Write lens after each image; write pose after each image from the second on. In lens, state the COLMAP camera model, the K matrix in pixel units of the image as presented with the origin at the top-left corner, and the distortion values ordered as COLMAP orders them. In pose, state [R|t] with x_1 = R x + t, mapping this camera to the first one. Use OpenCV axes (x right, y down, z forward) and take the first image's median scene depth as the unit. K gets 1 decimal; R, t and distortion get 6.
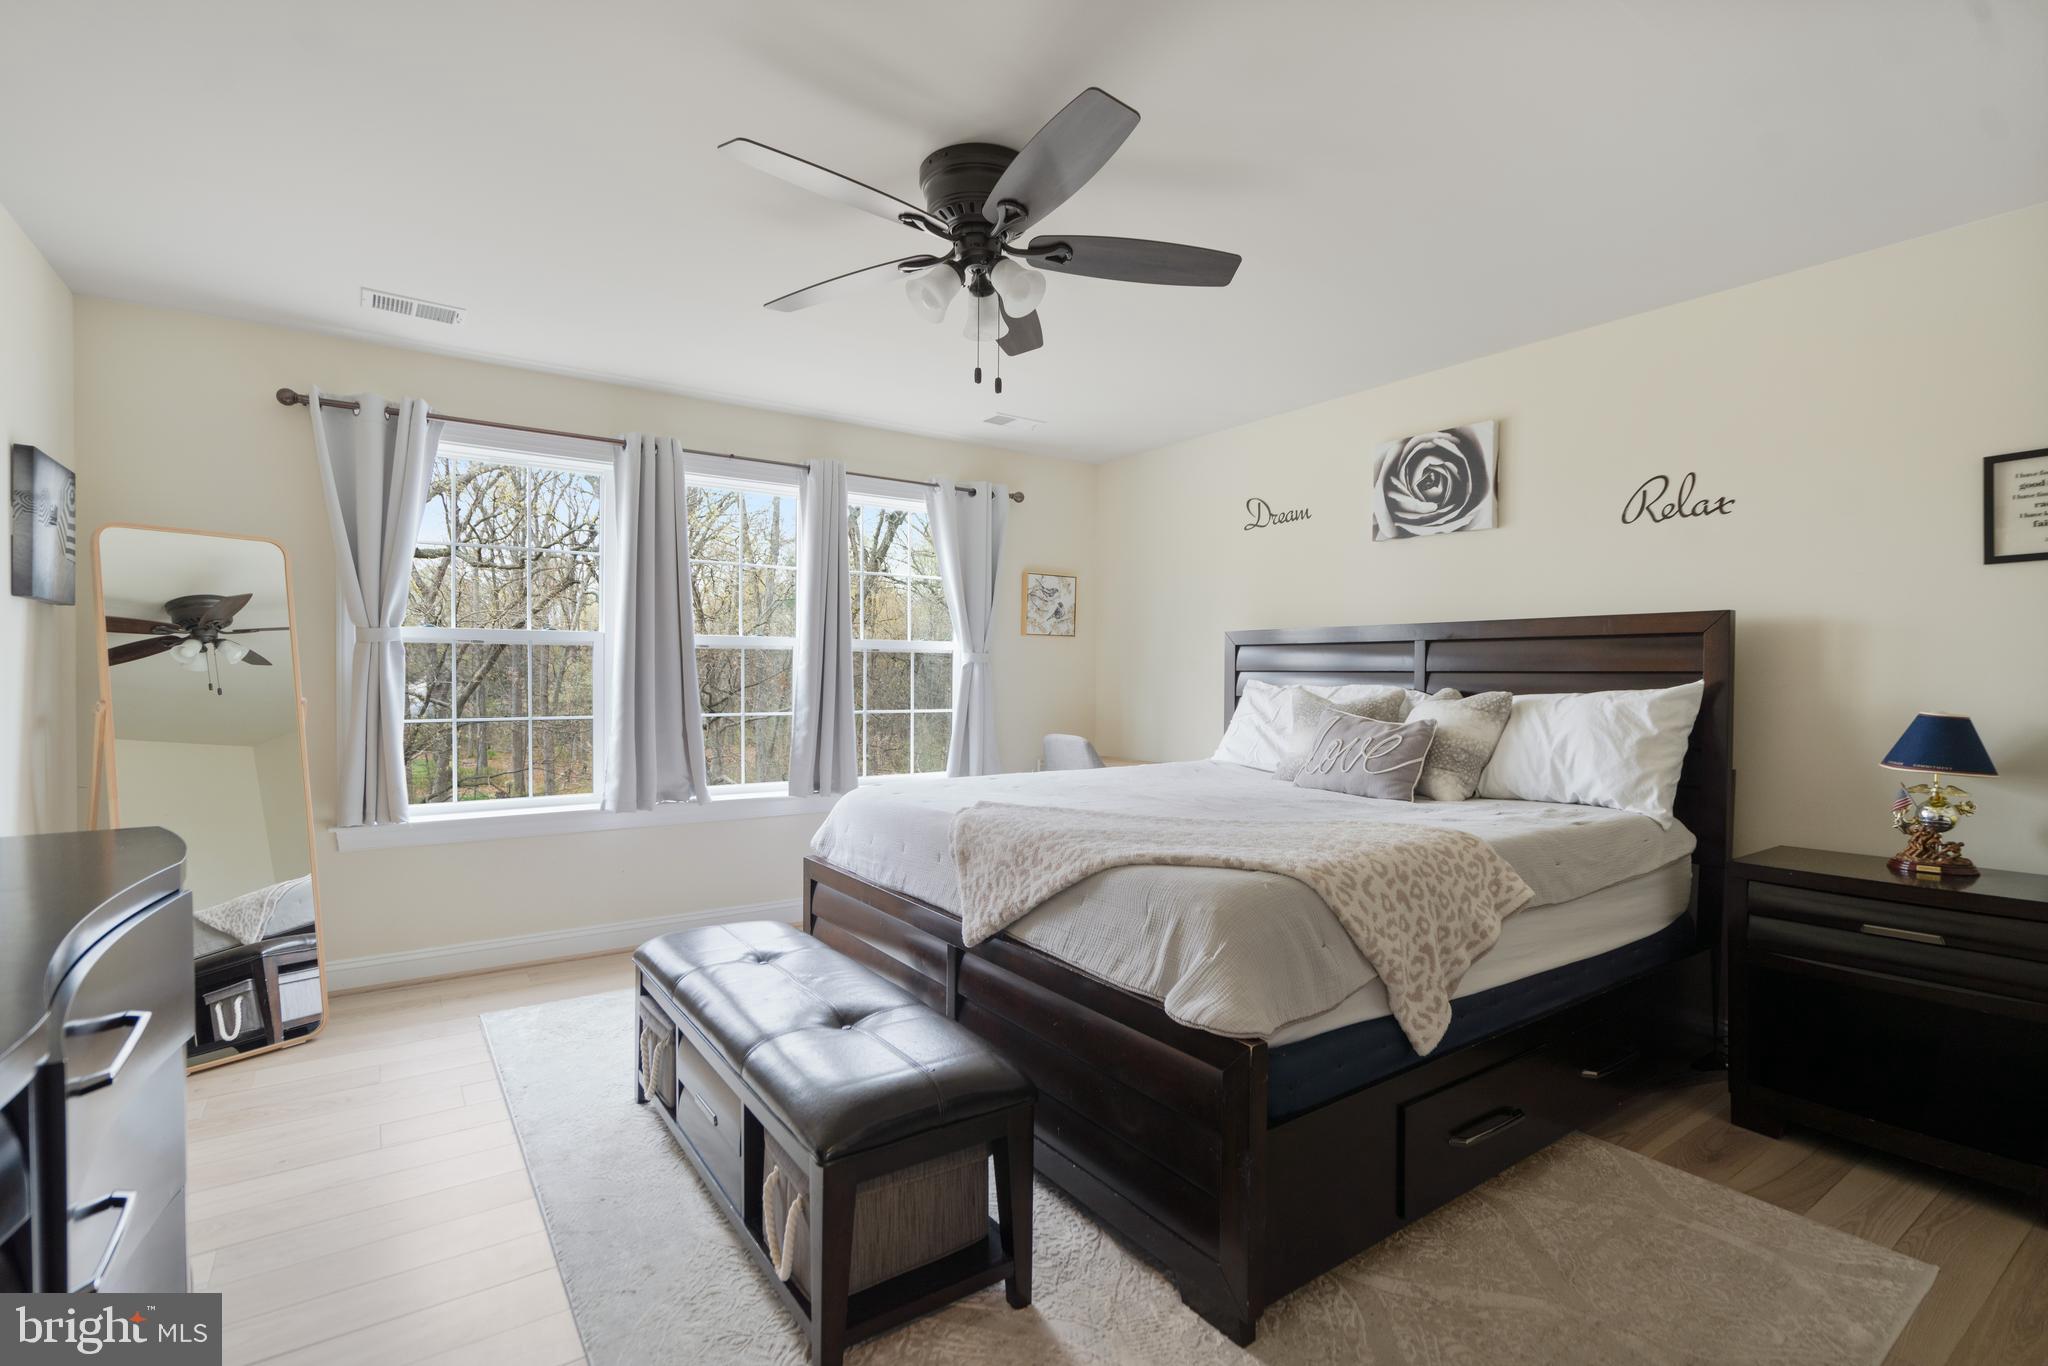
lens RADIAL K [[937.0, 0, 1005.2], [0, 937.0, 685.7], [0, 0, 1]] dist [-0.000156, 0.000887]
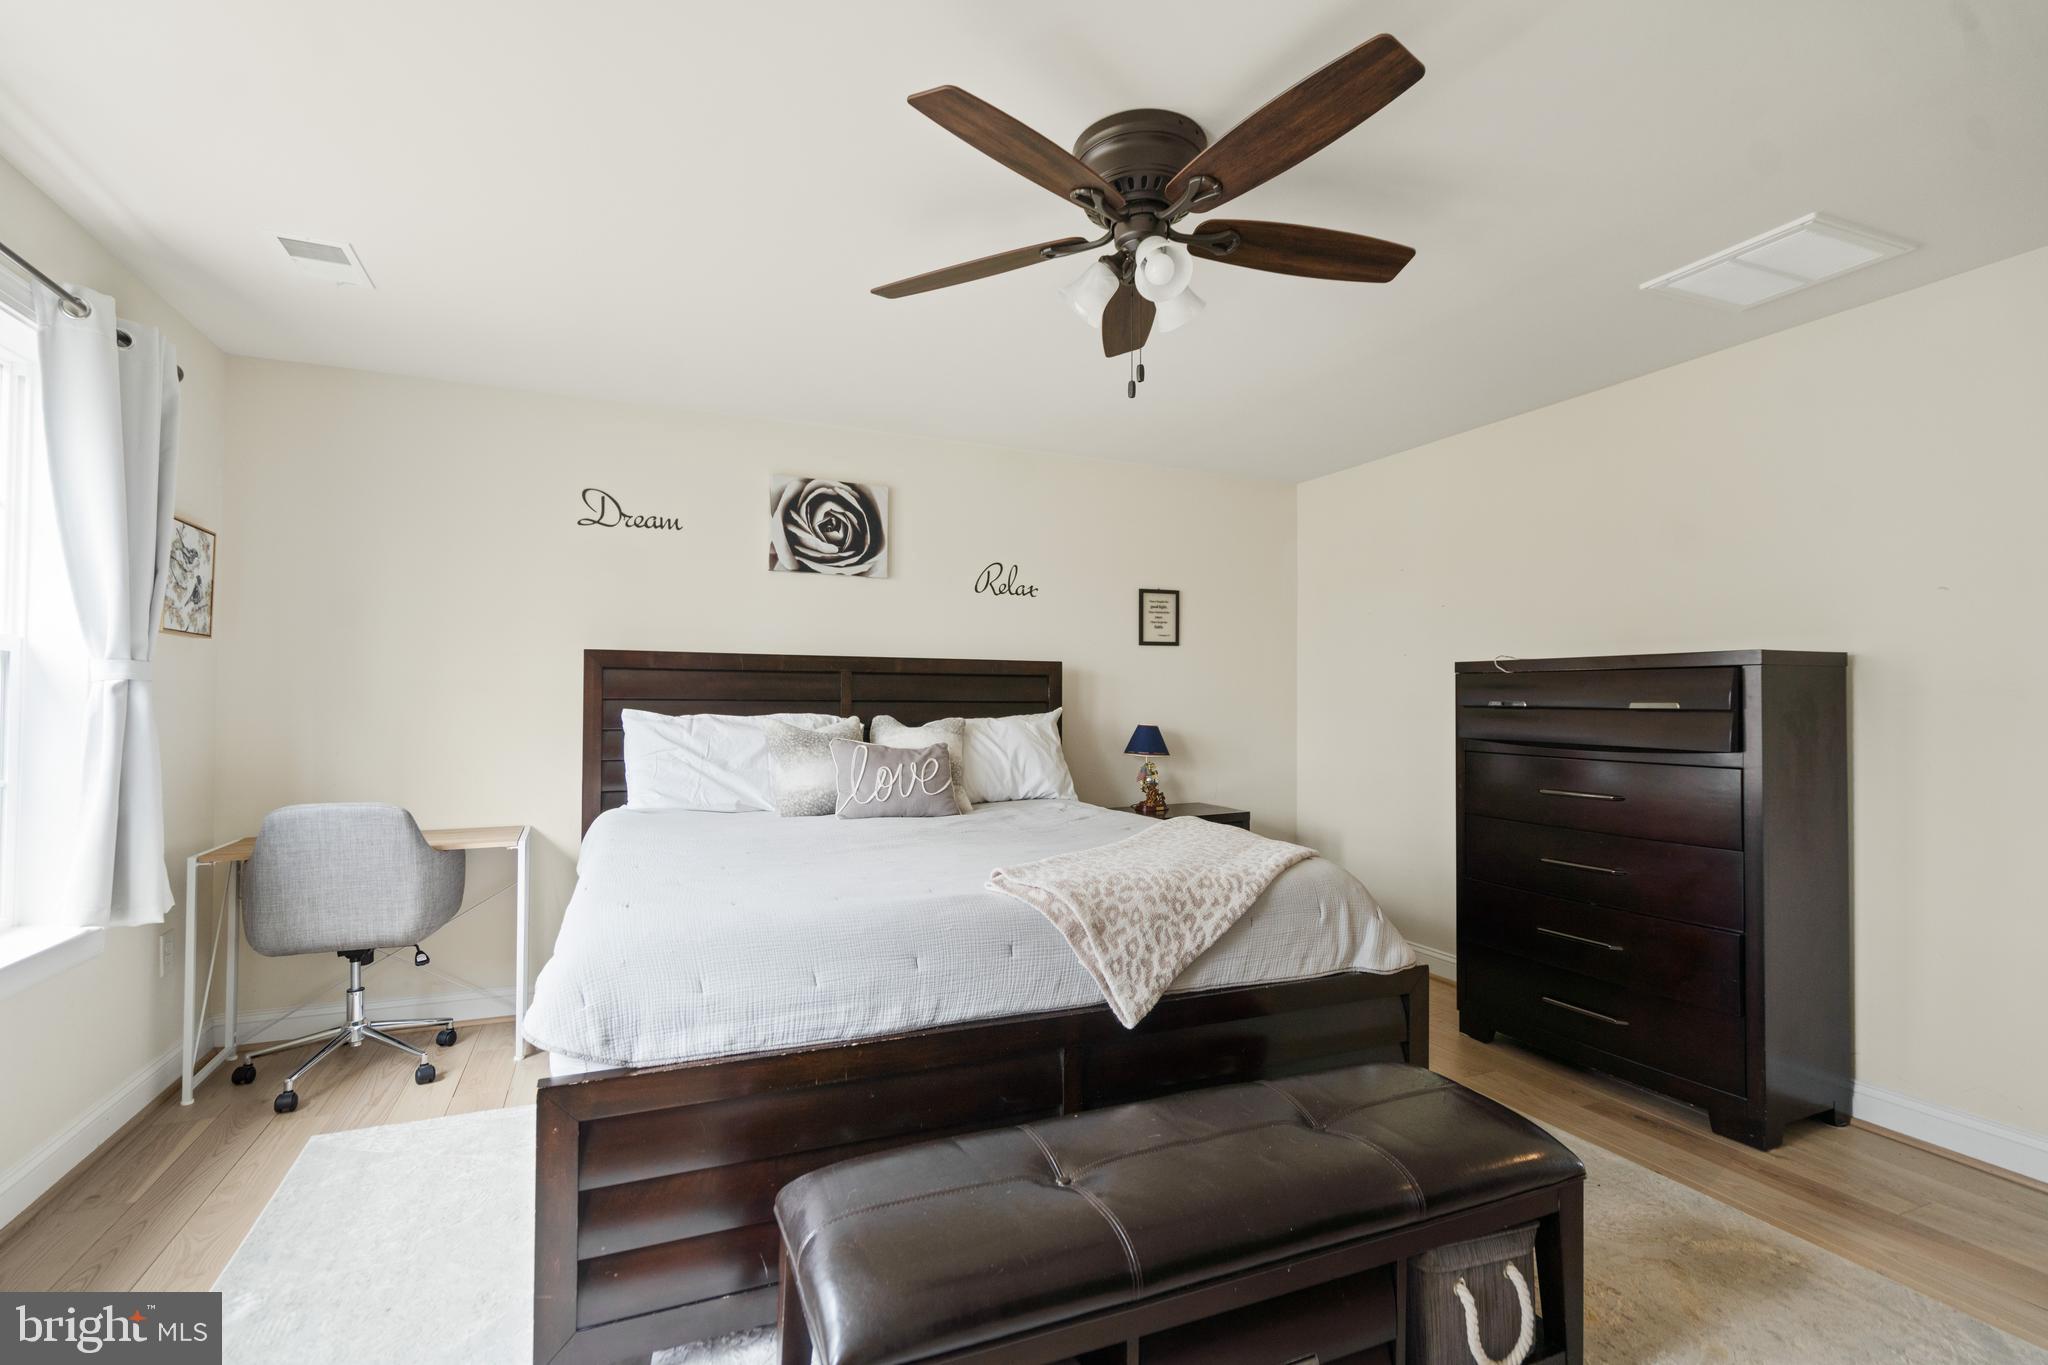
lens RADIAL K [[937.0, 0, 1016.9], [0, 937.0, 678.3], [0, 0, 1]] dist [-0.000156, 0.000887]
pose [[0.195888, 0.019914, 0.980424, -0.573339], [0.007908, 0.999729, -0.021886, -0.015329], [-0.980594, 0.012040, 0.195678, 0.587019]]
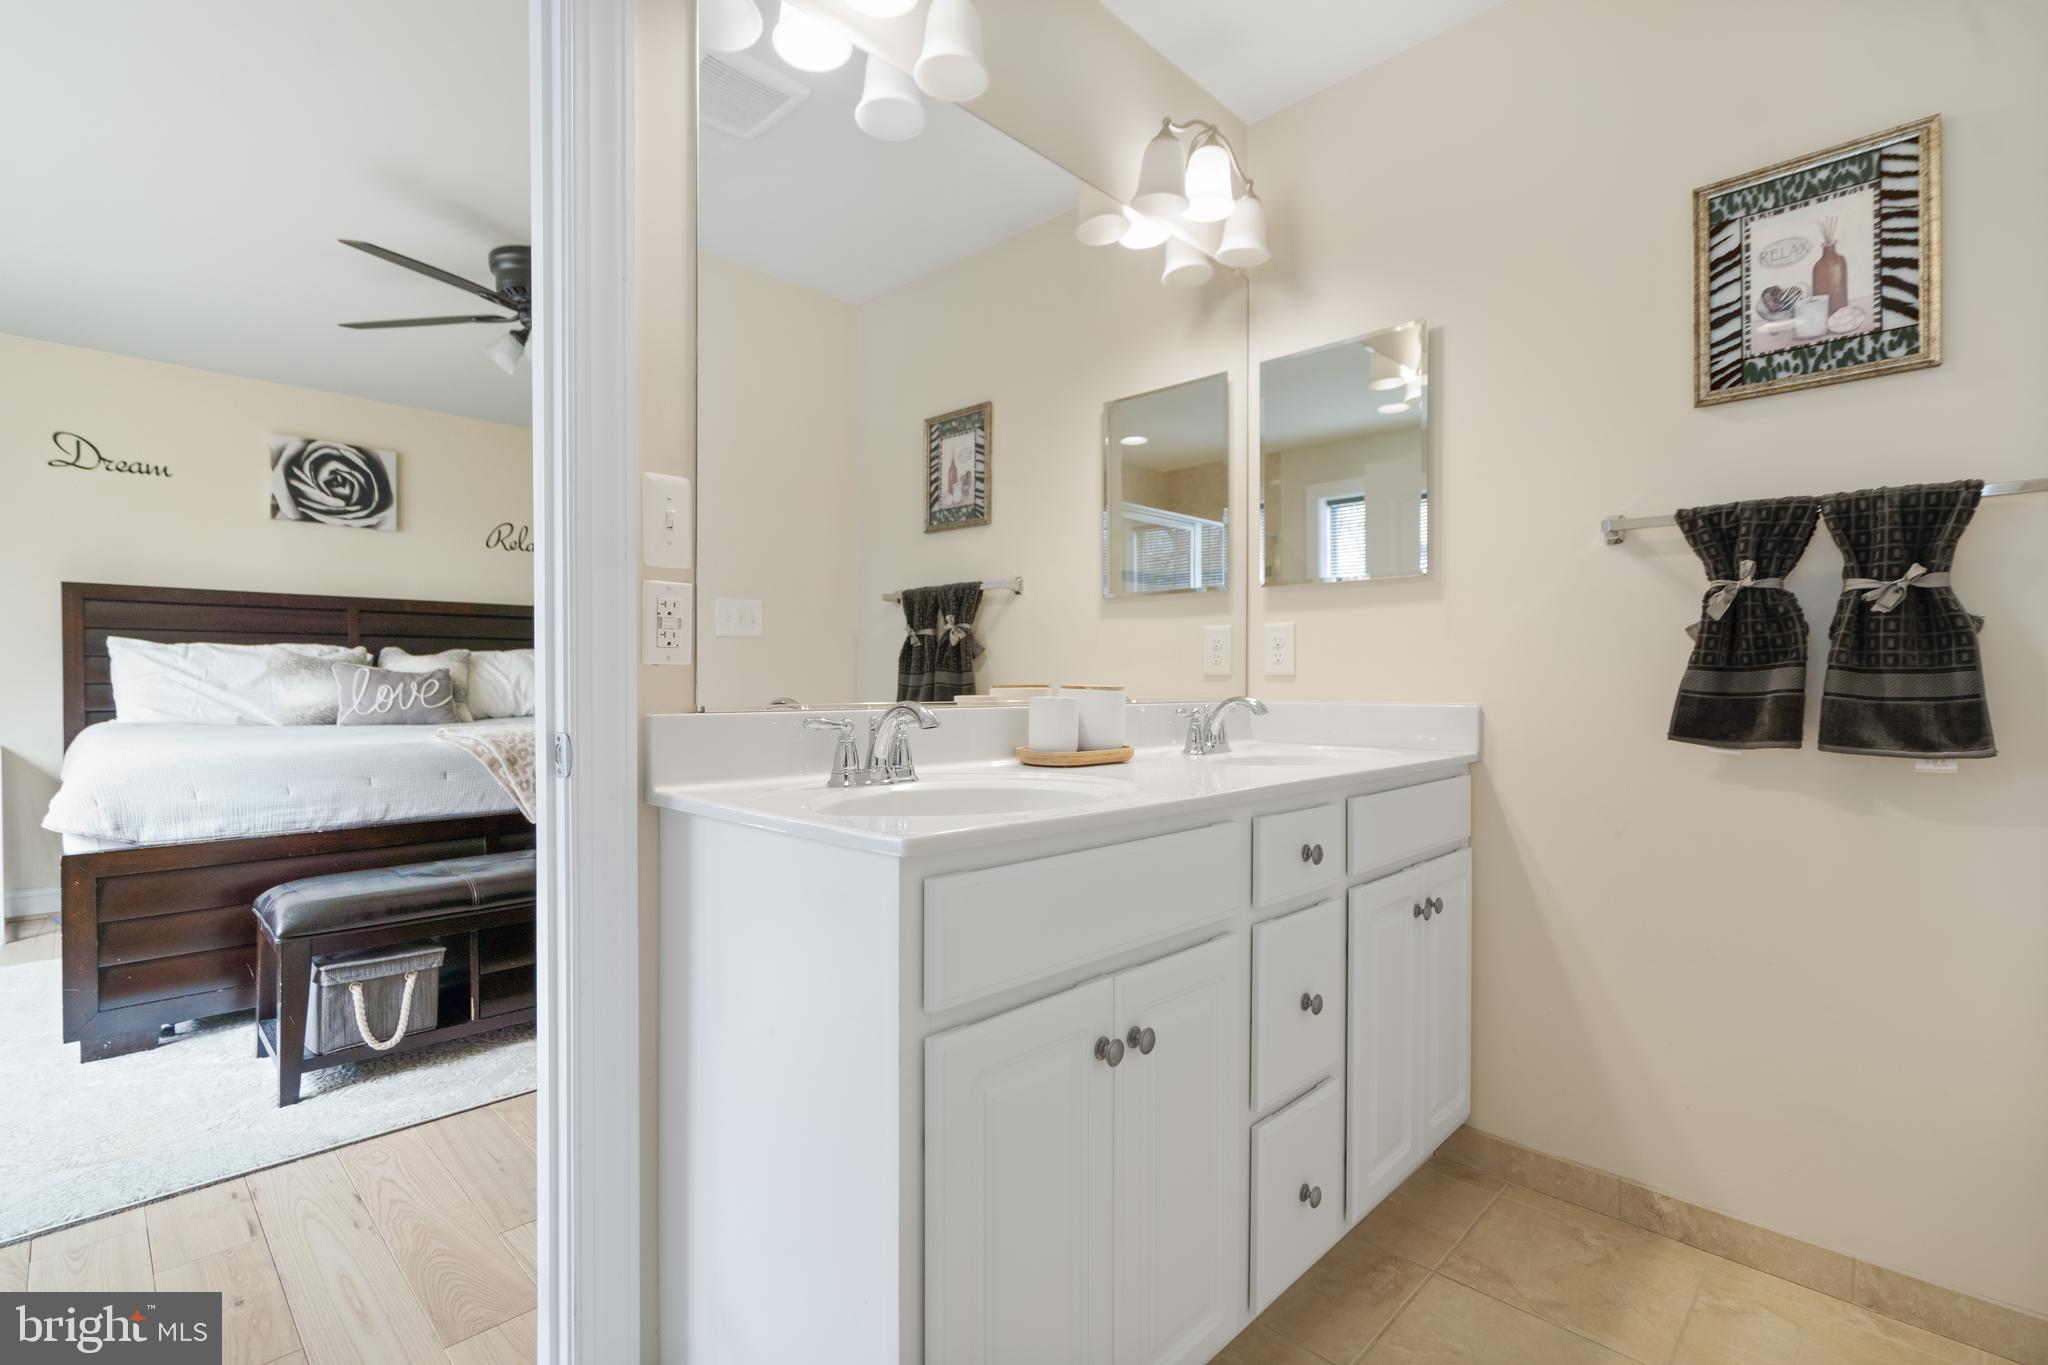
lens RADIAL K [[937.0, 0, 1021.0], [0, 937.0, 685.4], [0, 0, 1]] dist [-0.000156, 0.000887]
pose [[-0.190430, -0.019547, 0.981506, -0.962138], [0.007658, 0.999742, 0.021397, 0.033200], [-0.981671, 0.011591, -0.190231, 0.351958]]
